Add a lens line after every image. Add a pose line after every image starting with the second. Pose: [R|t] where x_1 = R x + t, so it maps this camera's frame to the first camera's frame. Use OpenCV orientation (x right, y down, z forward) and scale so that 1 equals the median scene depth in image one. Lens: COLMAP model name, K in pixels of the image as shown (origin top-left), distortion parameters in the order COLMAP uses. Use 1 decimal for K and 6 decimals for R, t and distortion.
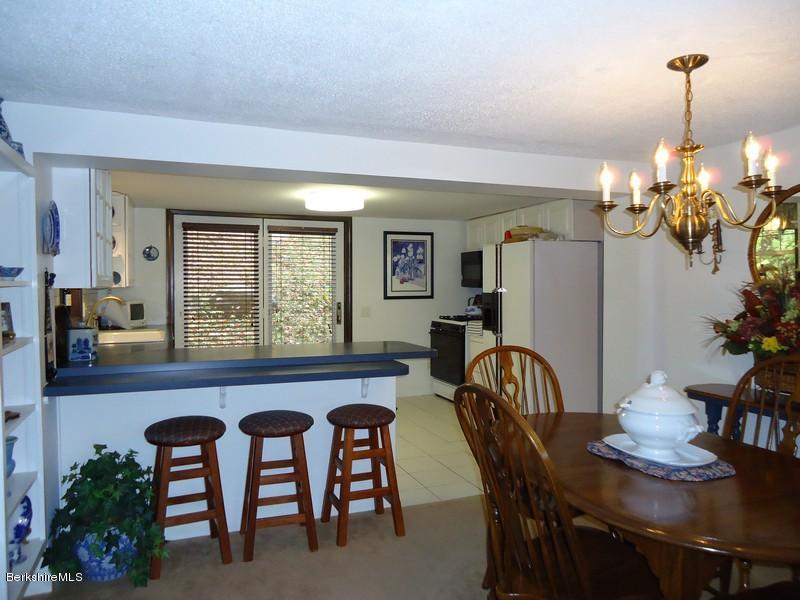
lens RADIAL K [[579.7, 0, 398.4], [0, 579.7, 297.8], [0, 0, 1]] dist [-0.007884, 0.002523]
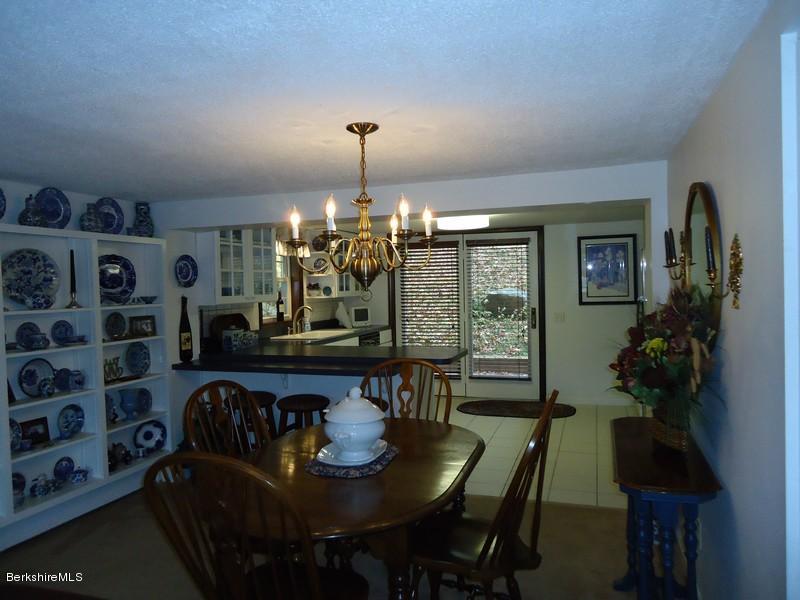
lens RADIAL K [[579.7, 0, 402.7], [0, 579.7, 298.3], [0, 0, 1]] dist [-0.007884, 0.002523]
pose [[0.763177, 0.000748, -0.646189, 0.387474], [0.007182, 0.999928, 0.009640, -0.020848], [0.646149, -0.011998, 0.763117, 0.043523]]
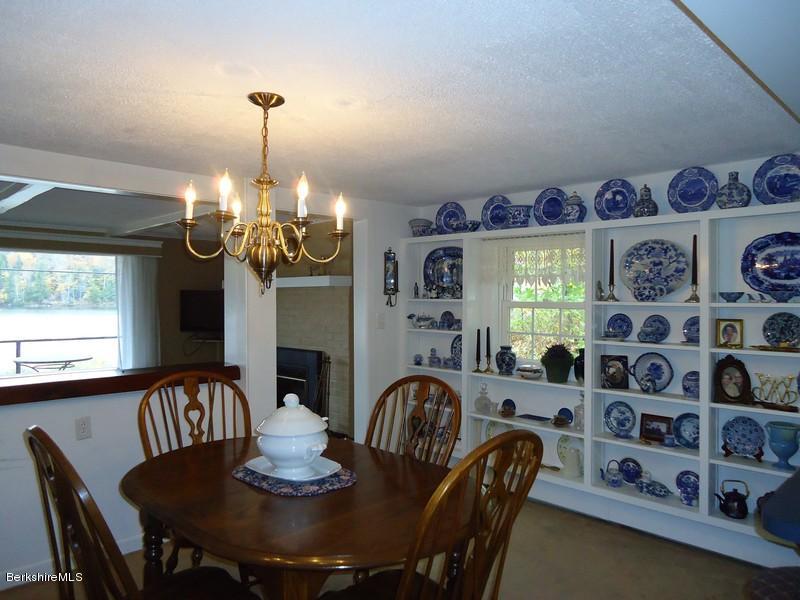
lens RADIAL K [[579.7, 0, 399.1], [0, 579.7, 296.7], [0, 0, 1]] dist [-0.007884, 0.002523]
pose [[-0.926125, 0.001728, -0.377213, 0.200903], [-0.006812, 0.999750, 0.021306, -0.021772], [0.377155, 0.022302, -0.925882, 0.594412]]
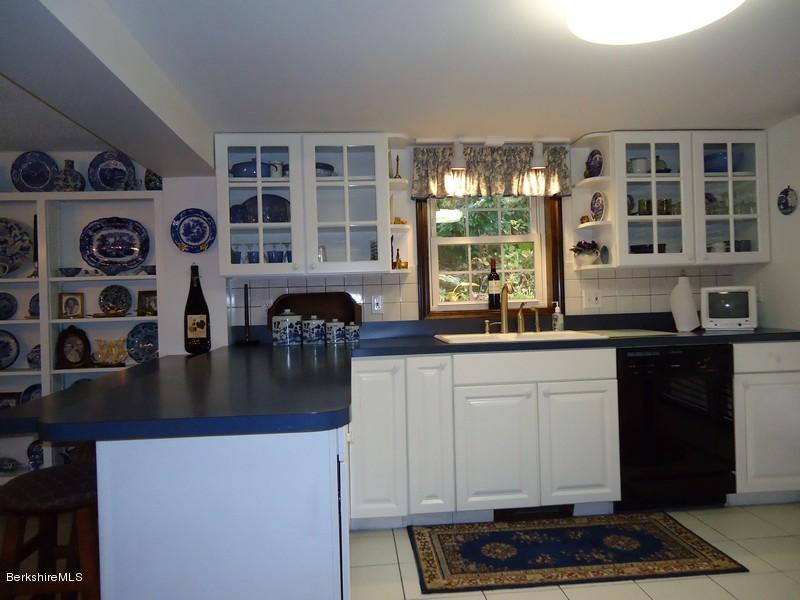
lens RADIAL K [[579.7, 0, 402.3], [0, 579.7, 296.4], [0, 0, 1]] dist [-0.007884, 0.002523]
pose [[-0.287741, 0.011276, -0.957642, 0.186628], [0.011162, 0.999902, 0.008420, 0.005572], [0.957643, -0.008266, -0.287839, 0.690694]]
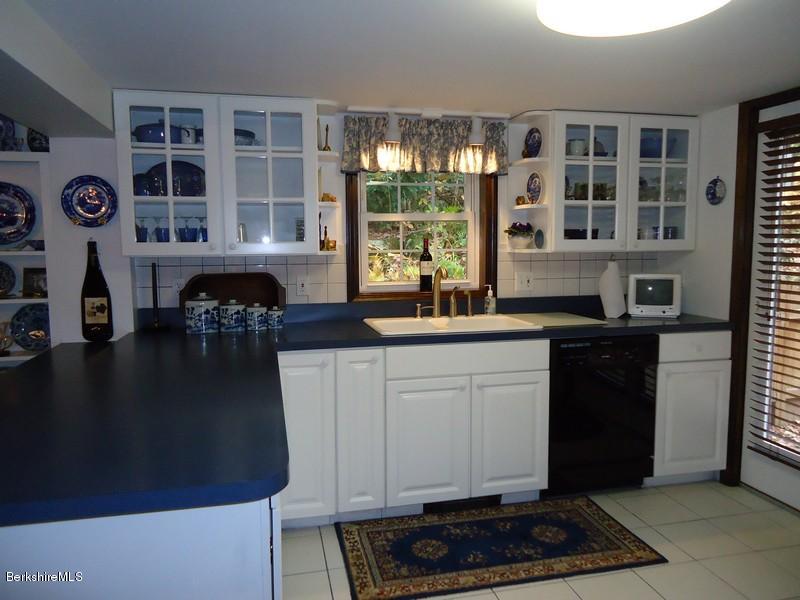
lens RADIAL K [[579.7, 0, 402.2], [0, 579.7, 296.7], [0, 0, 1]] dist [-0.007884, 0.002523]
pose [[-0.147450, 0.096564, -0.984344, 0.159222], [-0.012948, 0.994949, 0.099544, -0.023026], [0.988985, 0.027423, -0.145455, 0.672146]]
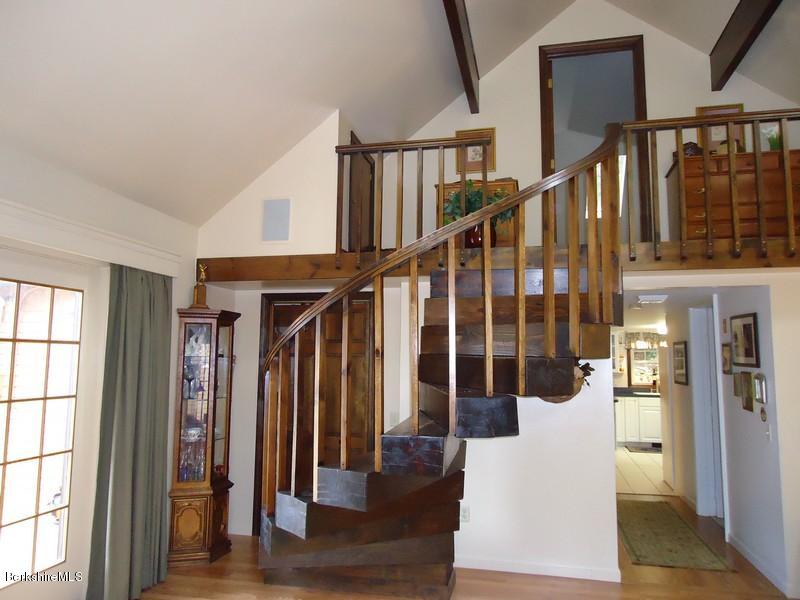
lens RADIAL K [[579.7, 0, 407.4], [0, 579.7, 300.8], [0, 0, 1]] dist [-0.007884, 0.002523]
pose [[-0.569153, -0.091089, -0.817171, 1.382847], [-0.024154, 0.995268, -0.094118, -0.042359], [0.821877, -0.033829, -0.568660, 0.977870]]
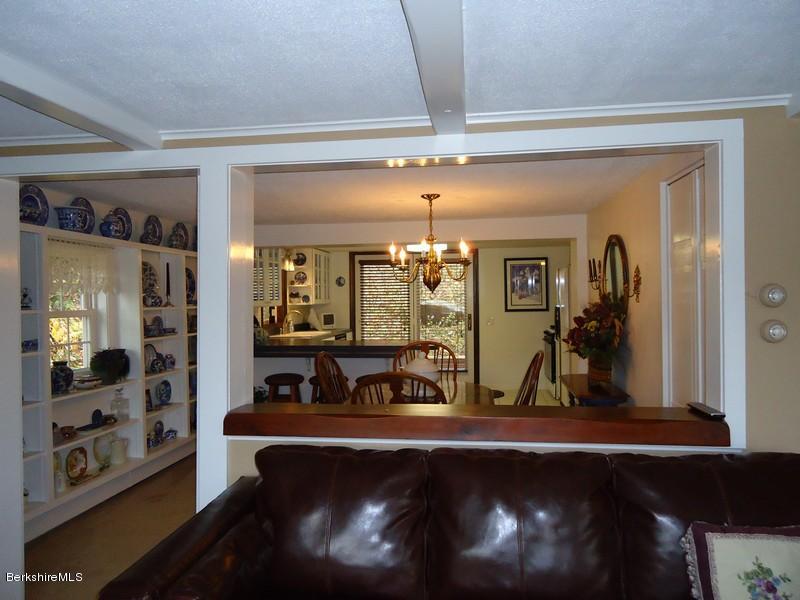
lens RADIAL K [[579.7, 0, 404.9], [0, 579.7, 297.8], [0, 0, 1]] dist [-0.007884, 0.002523]
pose [[0.872371, -0.008149, -0.488777, 0.406207], [0.000931, 0.999887, -0.015009, -0.008910], [0.488844, 0.012639, 0.872280, -0.220330]]
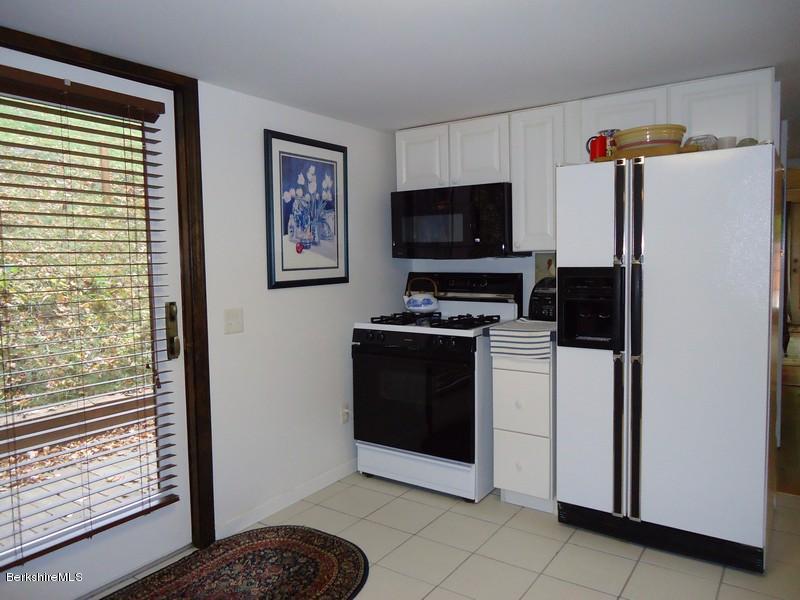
lens RADIAL K [[579.7, 0, 401.4], [0, 579.7, 293.8], [0, 0, 1]] dist [-0.007884, 0.002523]
pose [[0.818344, -0.048469, 0.572682, -0.192081], [0.027365, 0.998593, 0.045413, -0.010735], [-0.574077, -0.021492, 0.818519, 0.588398]]
